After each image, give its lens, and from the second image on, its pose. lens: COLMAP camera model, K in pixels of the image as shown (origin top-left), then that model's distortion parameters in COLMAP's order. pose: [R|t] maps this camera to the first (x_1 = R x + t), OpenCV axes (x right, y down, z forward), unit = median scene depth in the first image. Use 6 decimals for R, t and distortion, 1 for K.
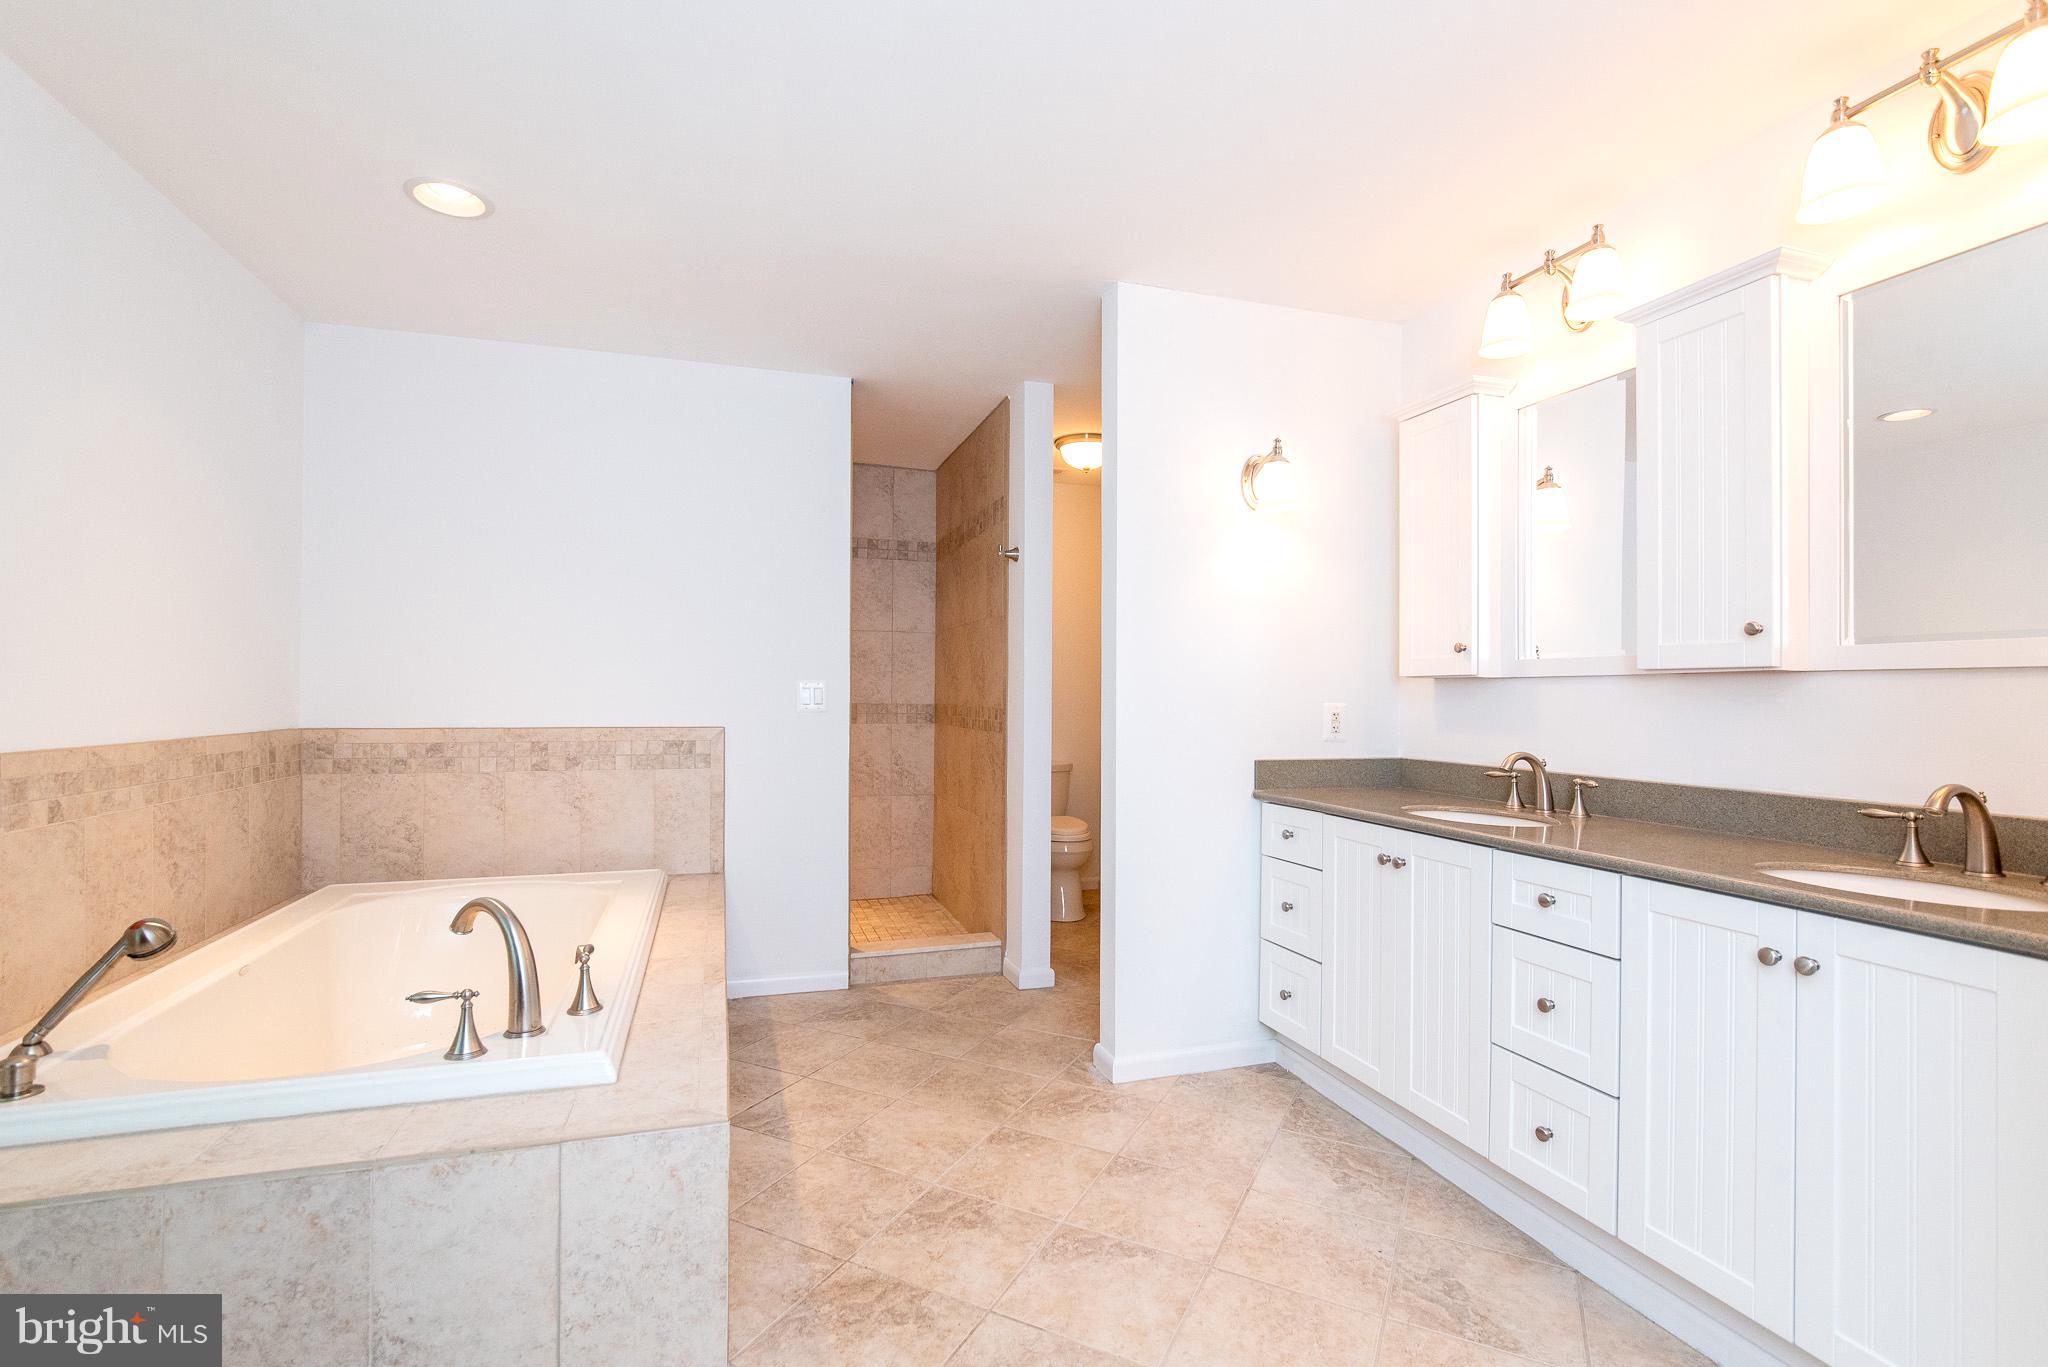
lens RADIAL K [[937.6, 0, 1024.7], [0, 937.6, 699.6], [0, 0, 1]] dist [-0.001670, -0.000184]
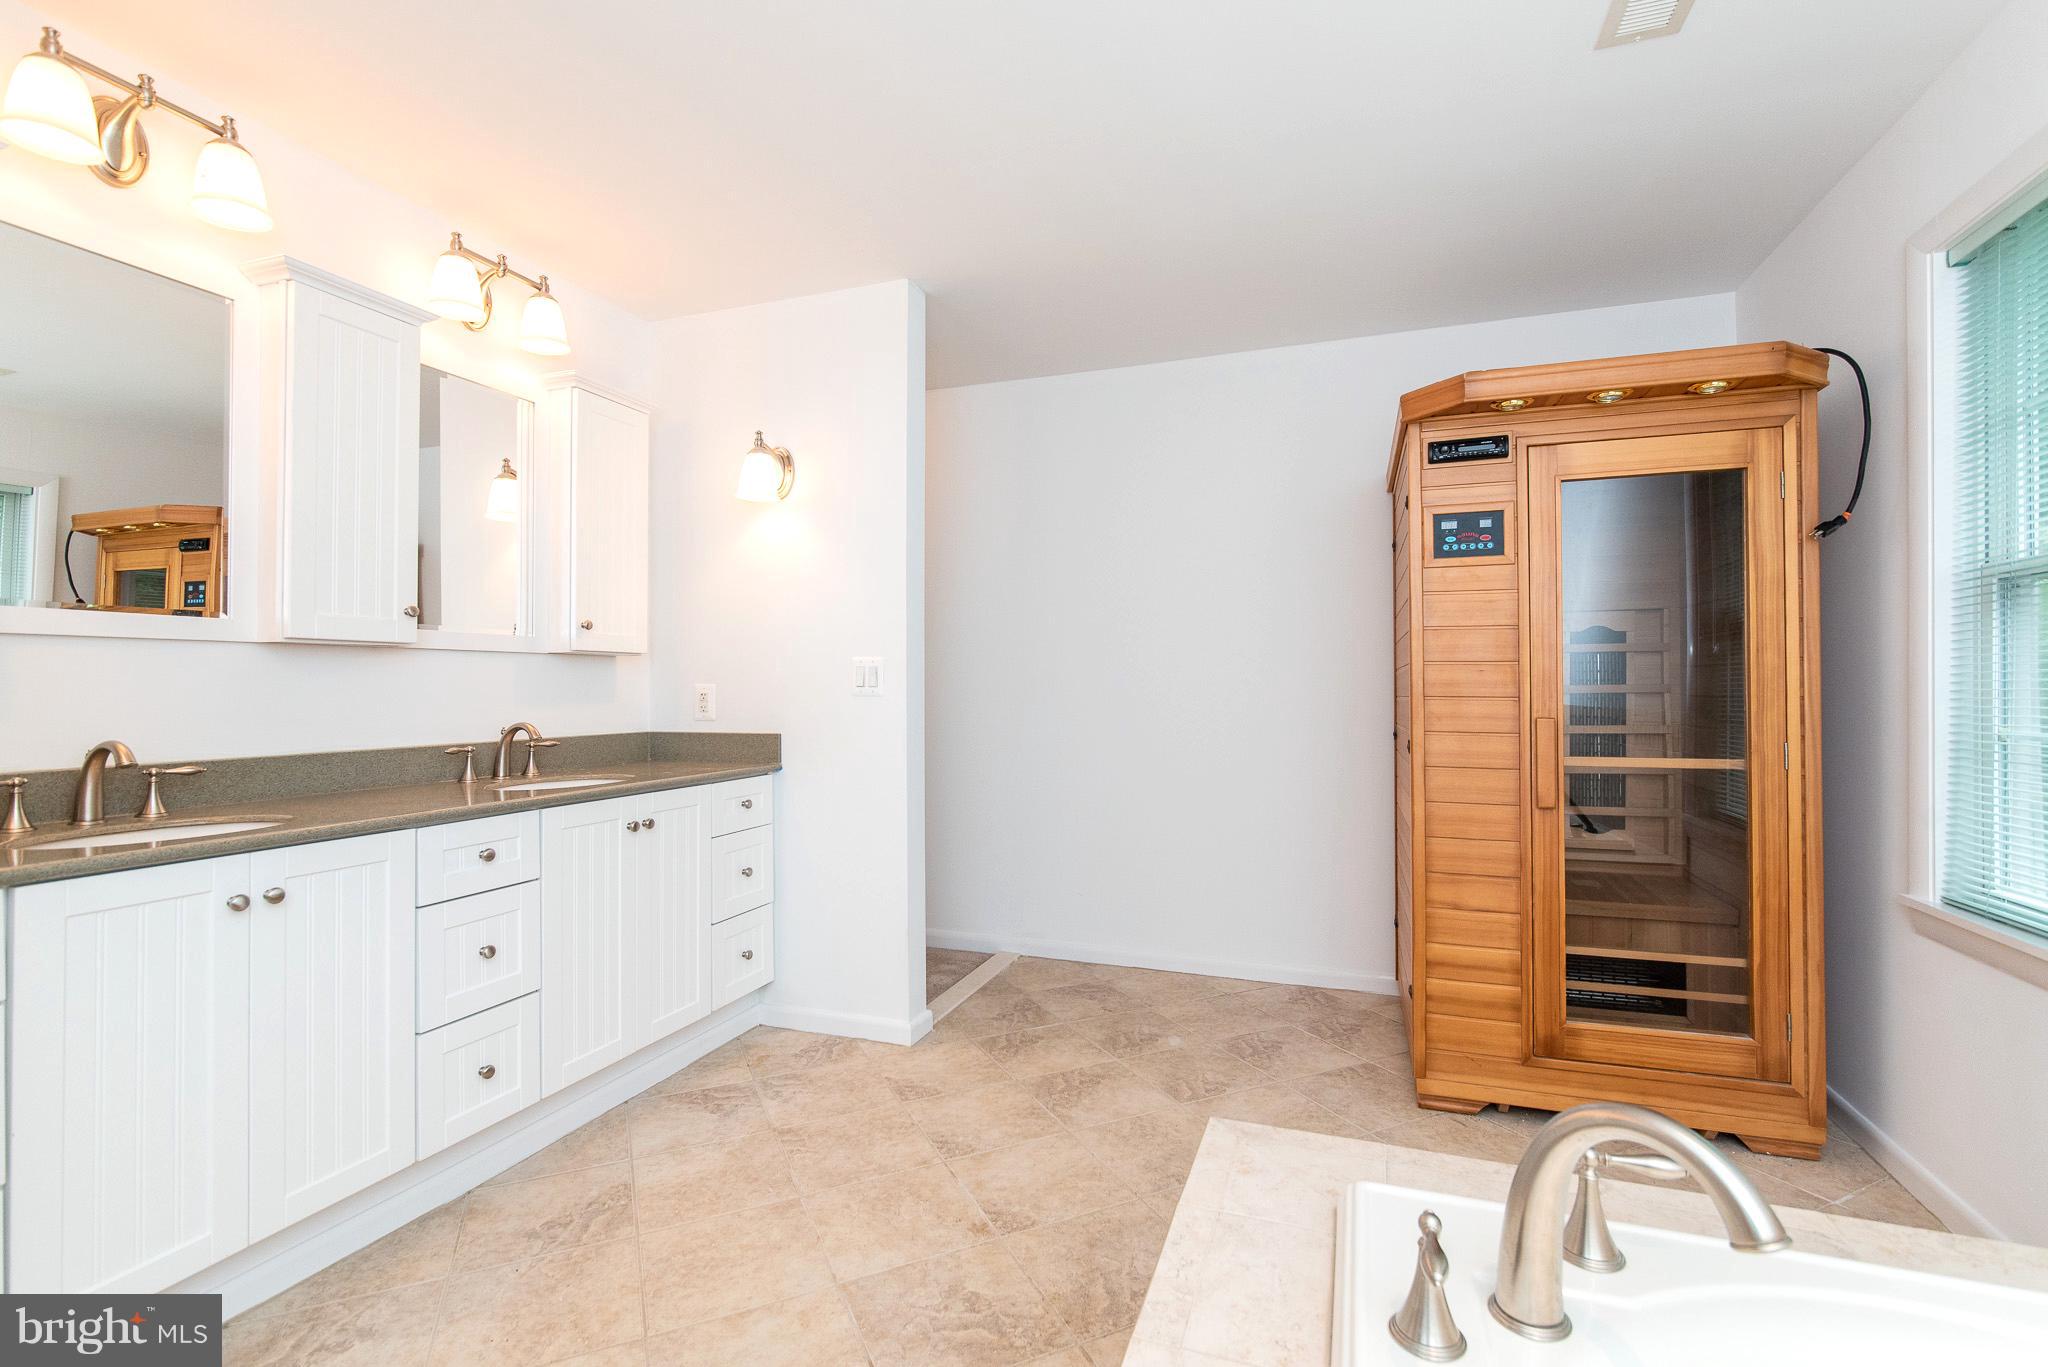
lens RADIAL K [[937.6, 0, 1025.4], [0, 937.6, 668.9], [0, 0, 1]] dist [-0.001670, -0.000184]
pose [[-0.785550, -0.015857, 0.618595, -0.595265], [-0.018760, 0.999822, 0.001805, -0.016685], [-0.618514, -0.010187, -0.785708, 1.462713]]
